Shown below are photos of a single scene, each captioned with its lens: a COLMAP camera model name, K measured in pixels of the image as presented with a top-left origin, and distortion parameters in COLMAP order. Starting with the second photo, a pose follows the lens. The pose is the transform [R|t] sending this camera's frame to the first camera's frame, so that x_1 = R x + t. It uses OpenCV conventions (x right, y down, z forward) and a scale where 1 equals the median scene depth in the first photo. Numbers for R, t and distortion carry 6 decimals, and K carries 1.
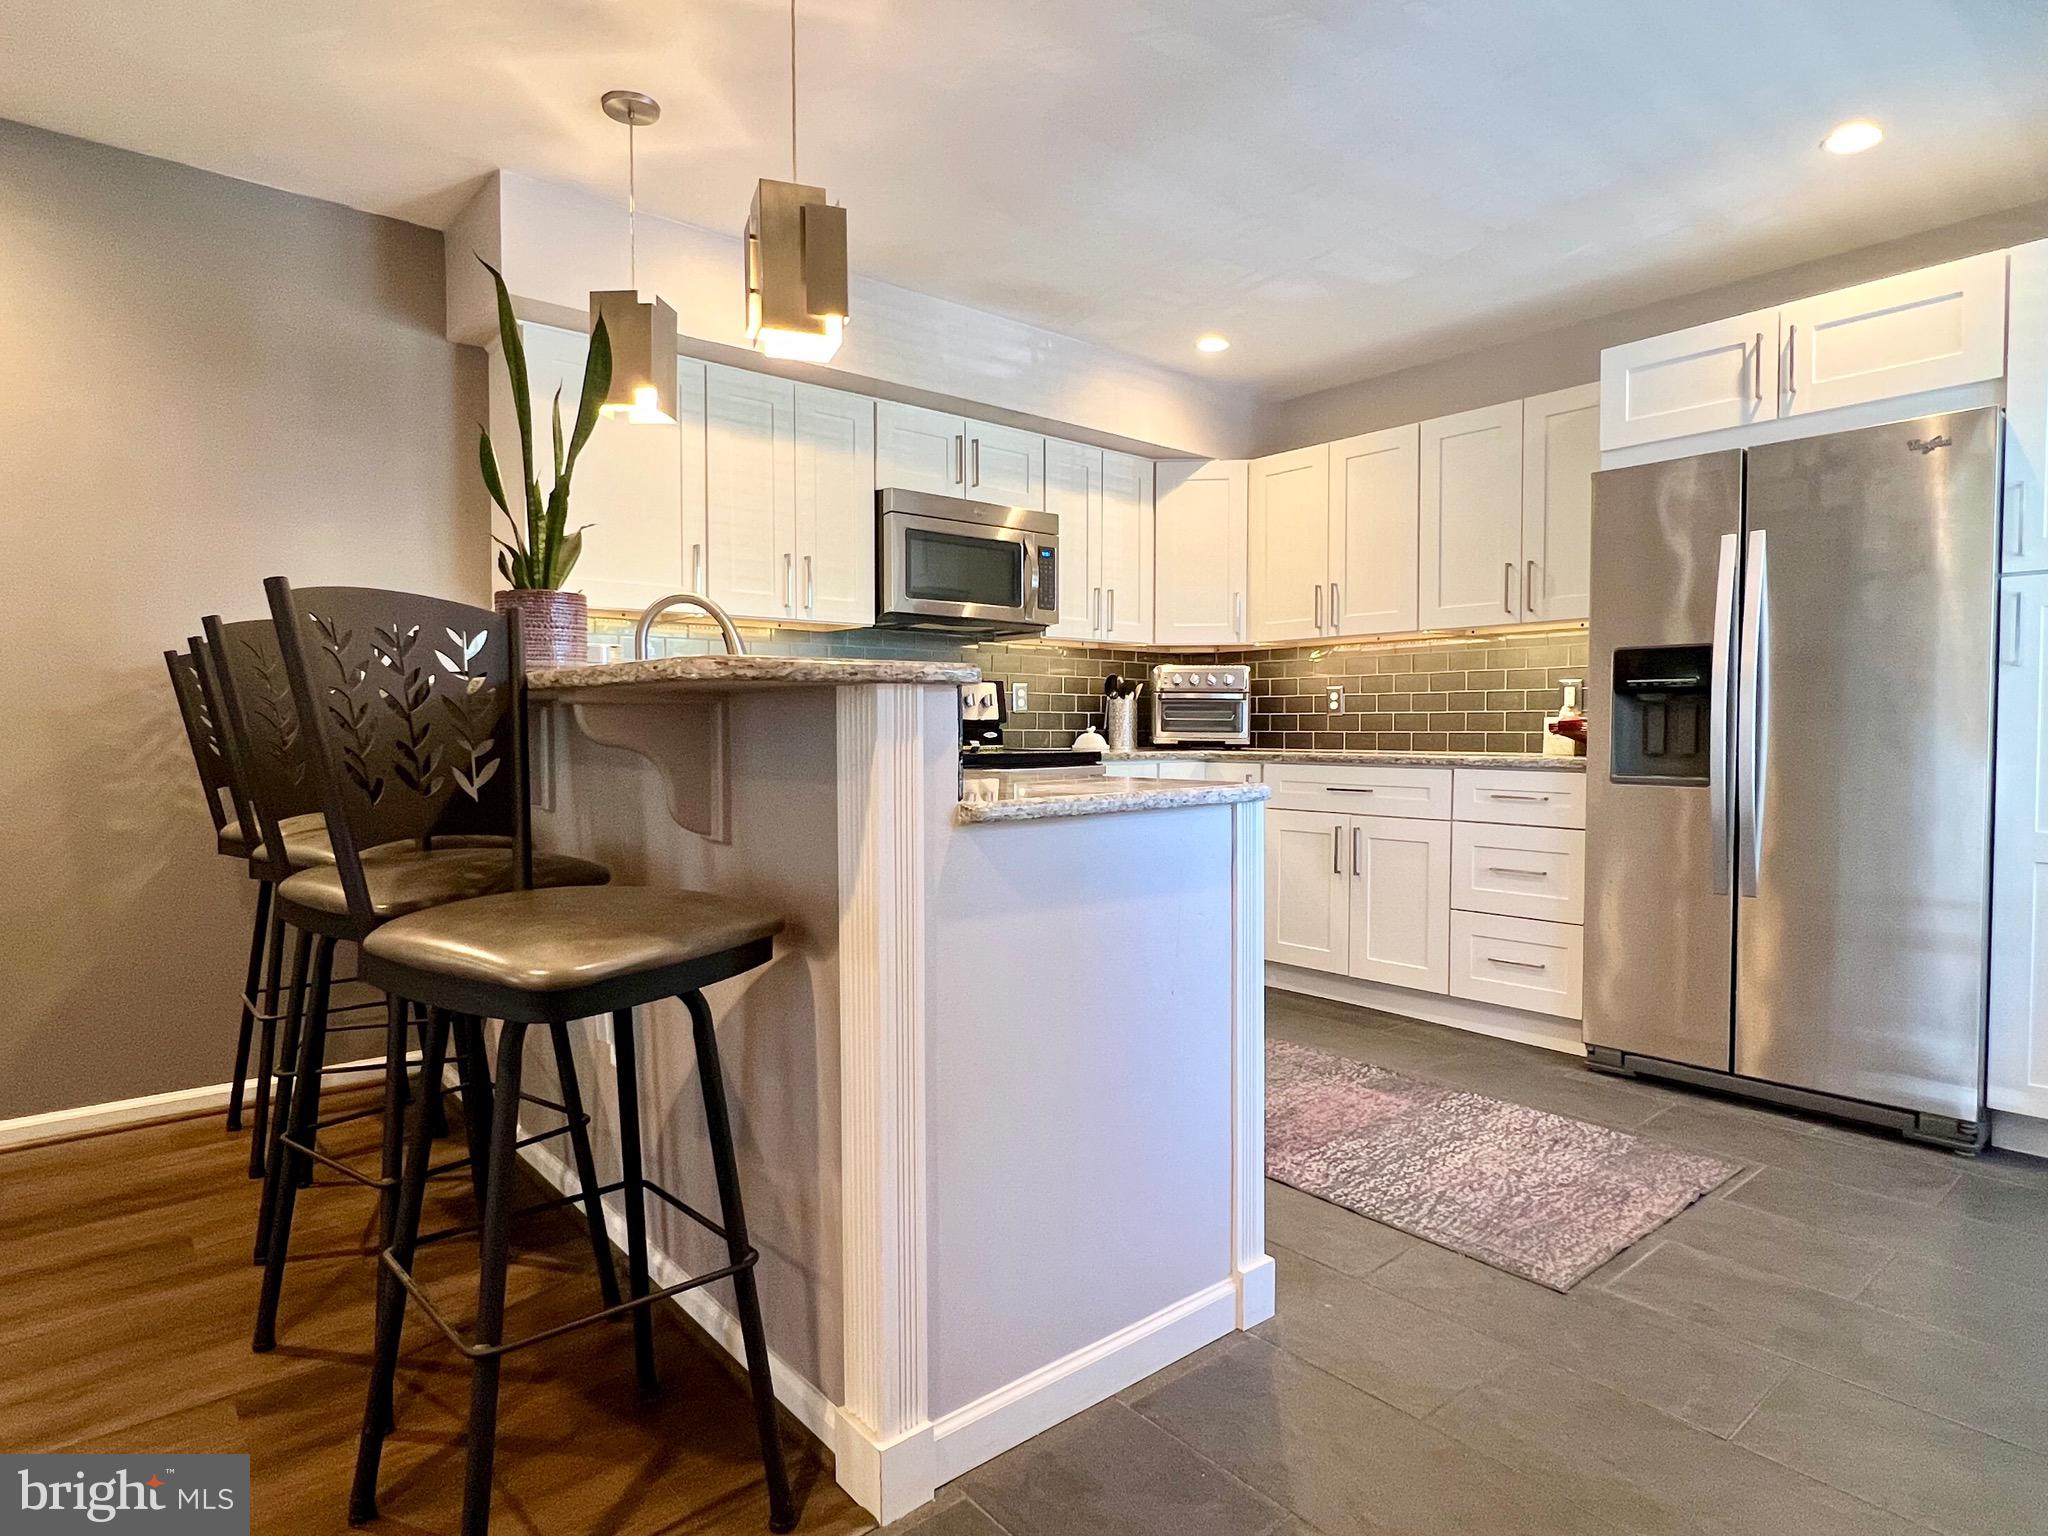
lens RADIAL K [[1121.3, 0, 1019.6], [0, 1121.3, 768.9], [0, 0, 1]] dist [0.000885, -0.002814]
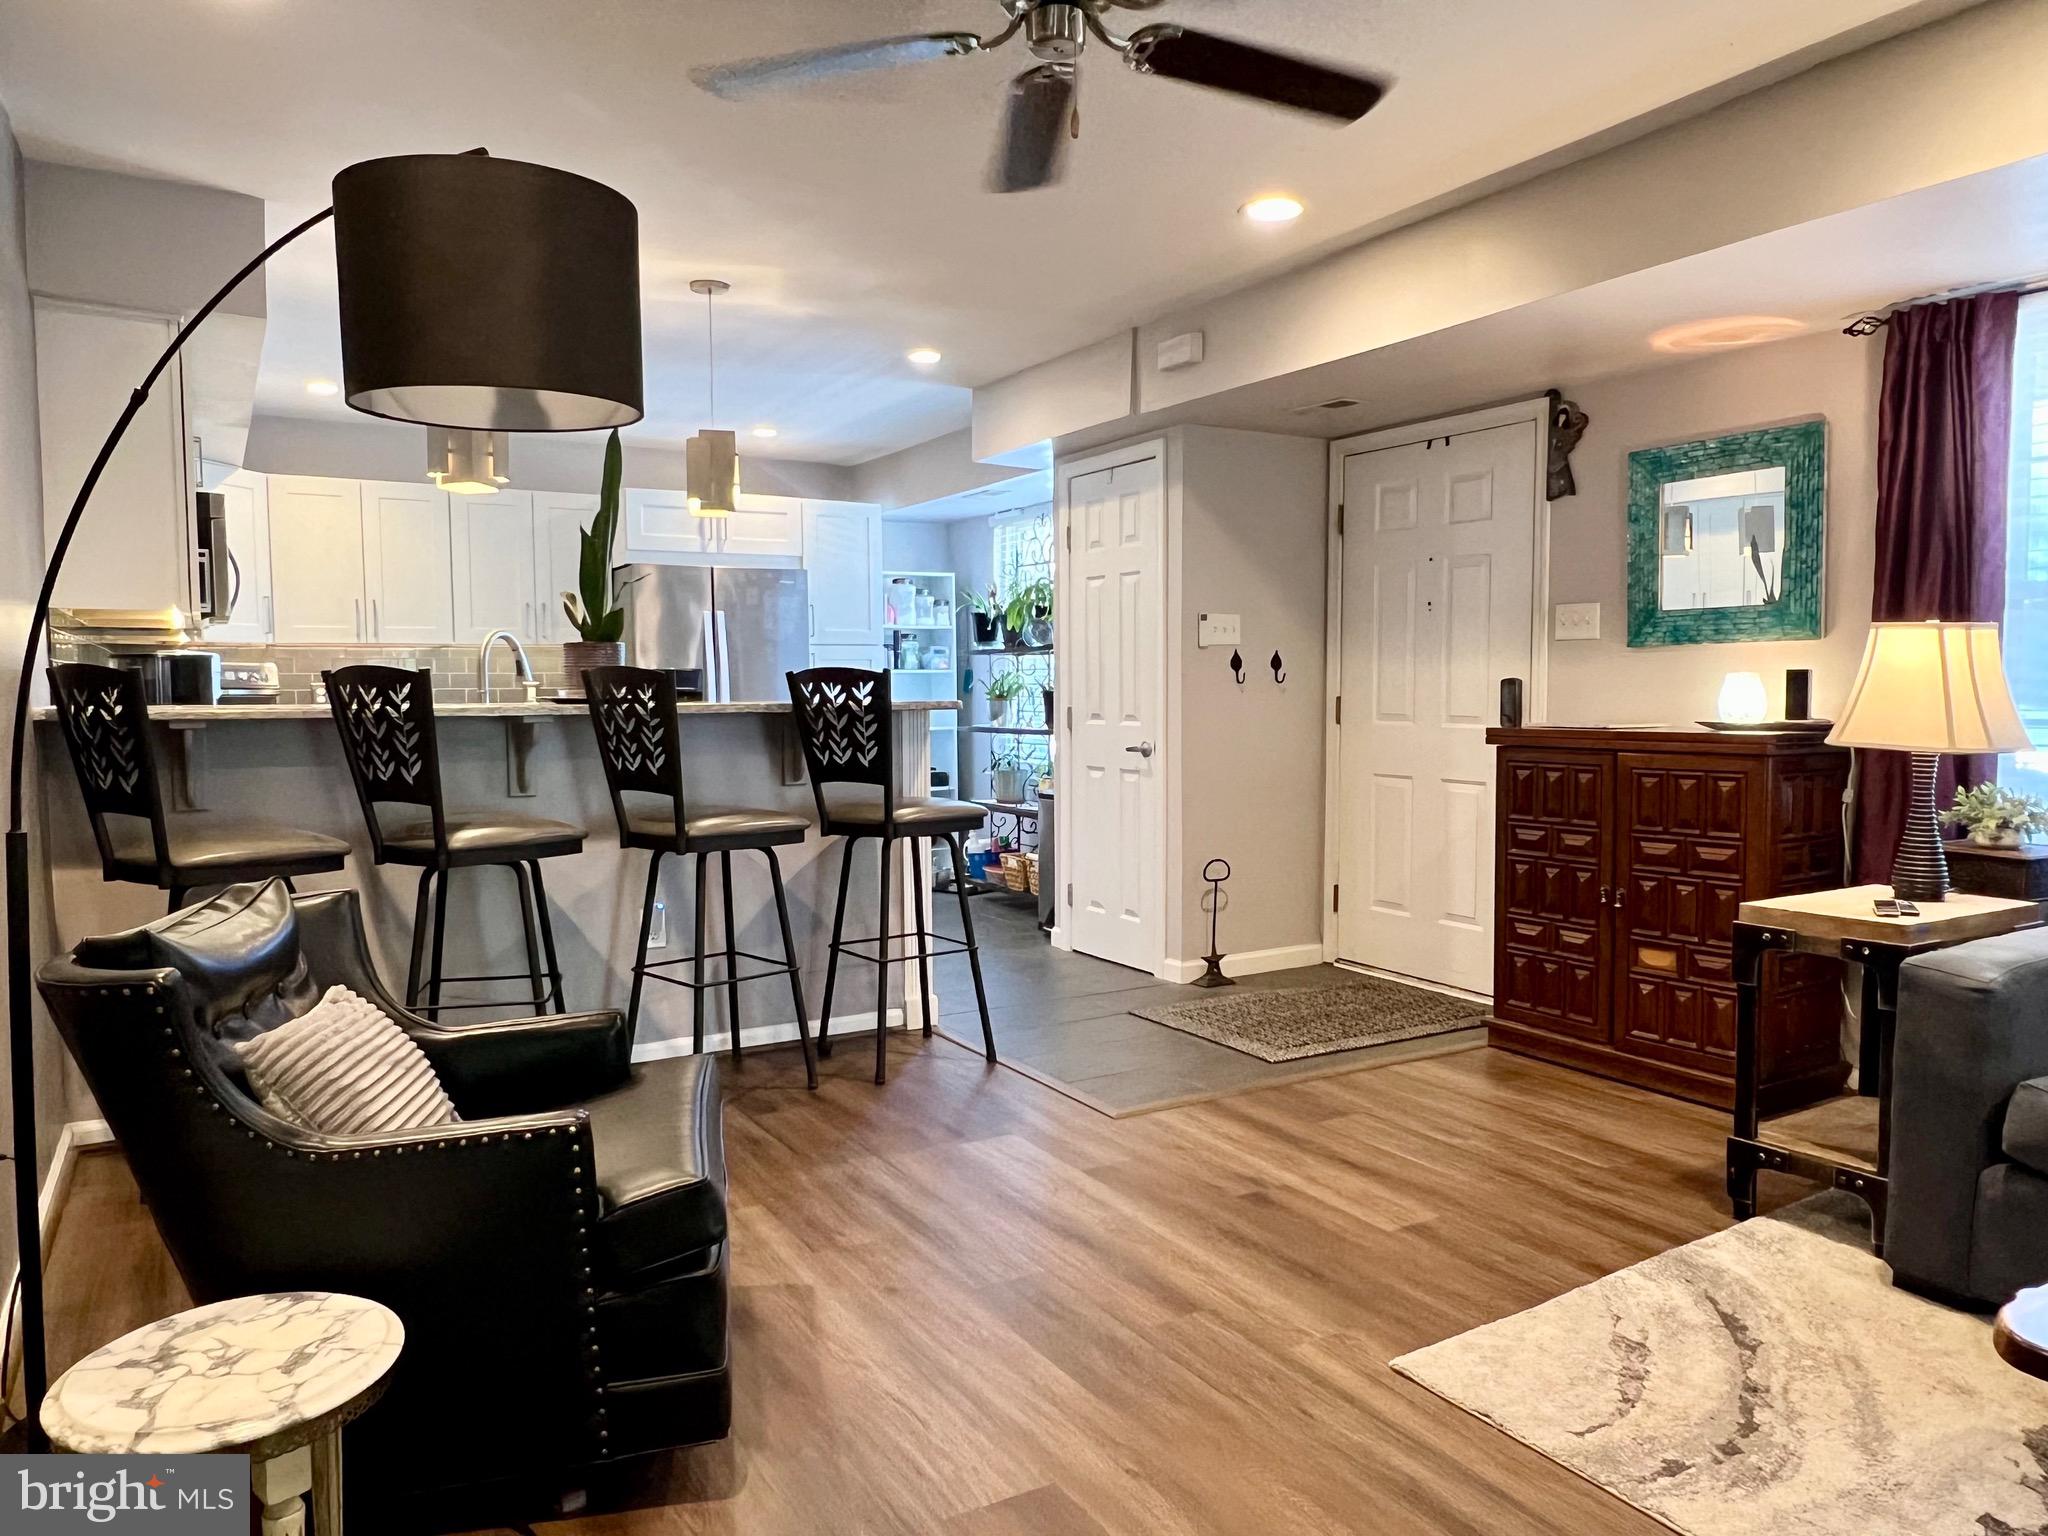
lens RADIAL K [[1355.1, 0, 1015.1], [0, 1355.1, 766.4], [0, 0, 1]] dist [-0.001059, -0.004175]
pose [[0.163883, -0.058856, 0.984722, -1.328766], [0.044427, 0.997646, 0.052235, -0.039502], [-0.985479, 0.035188, 0.166112, 0.108219]]
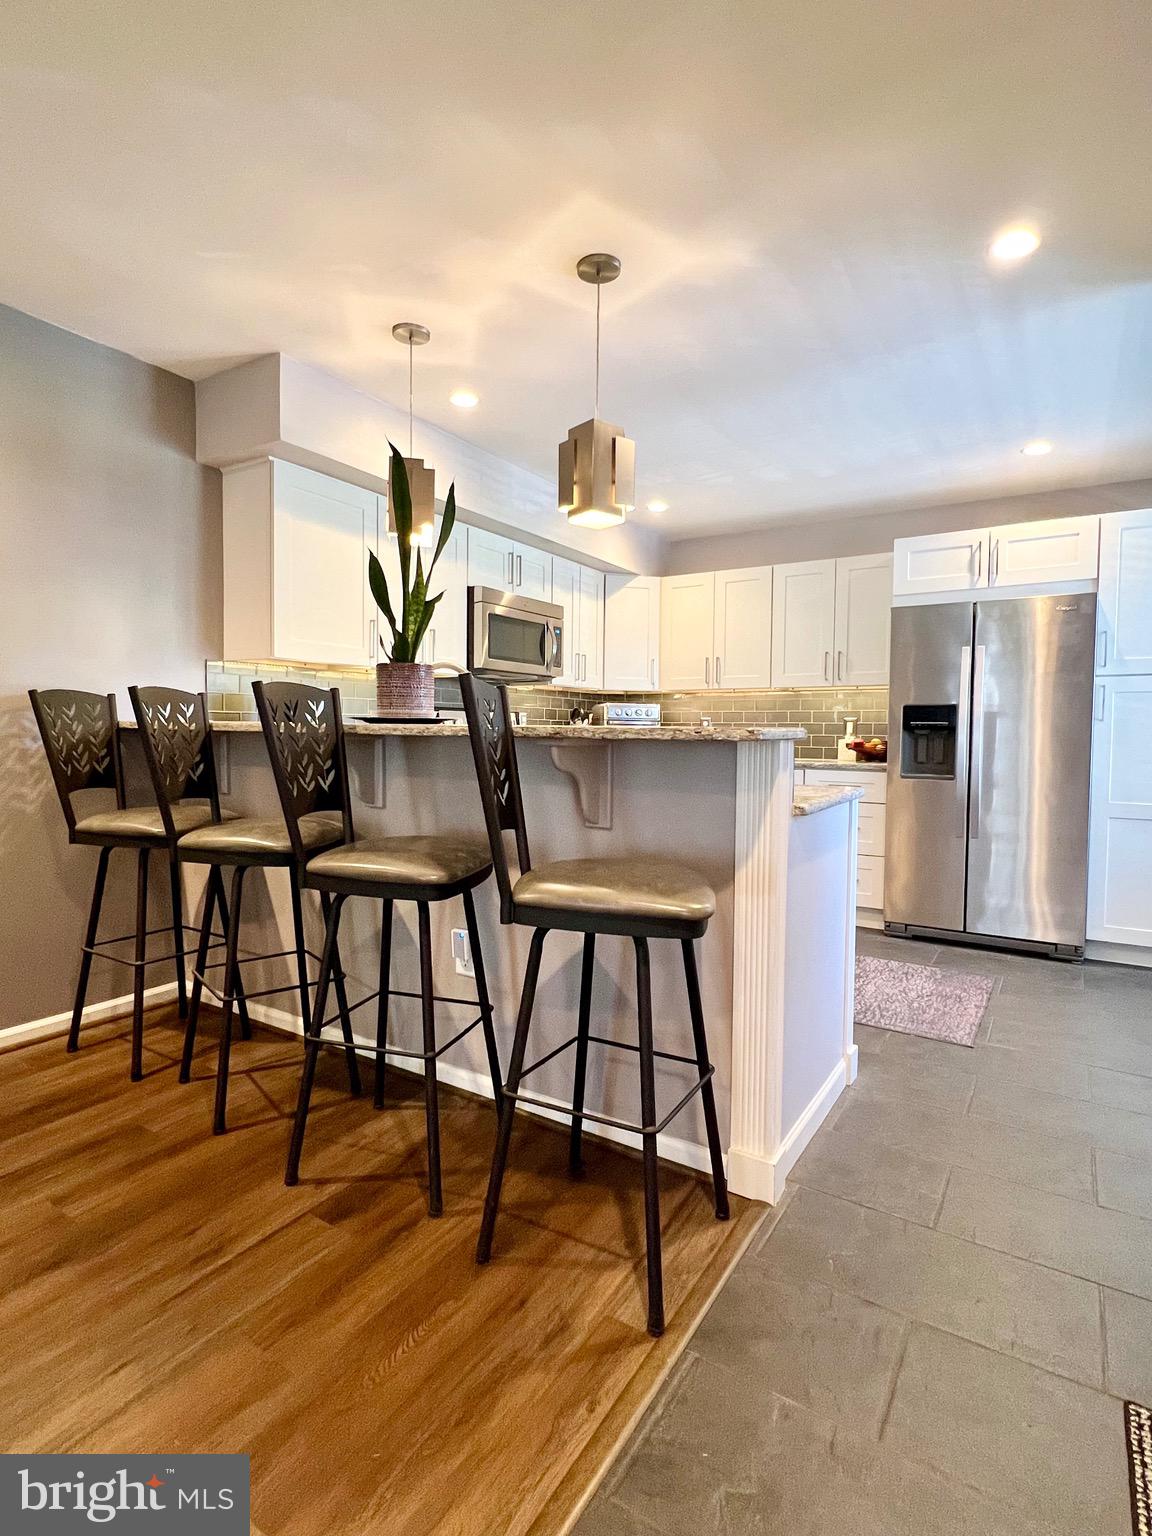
lens RADIAL K [[764.1, 0, 578.2], [0, 764.1, 768.4], [0, 0, 1]] dist [-0.003370, 0.000077]
pose [[0.954484, -0.004959, 0.298220, -0.325023], [0.000909, 0.999906, 0.013717, -0.019773], [-0.298260, -0.012821, 0.954399, -0.029243]]
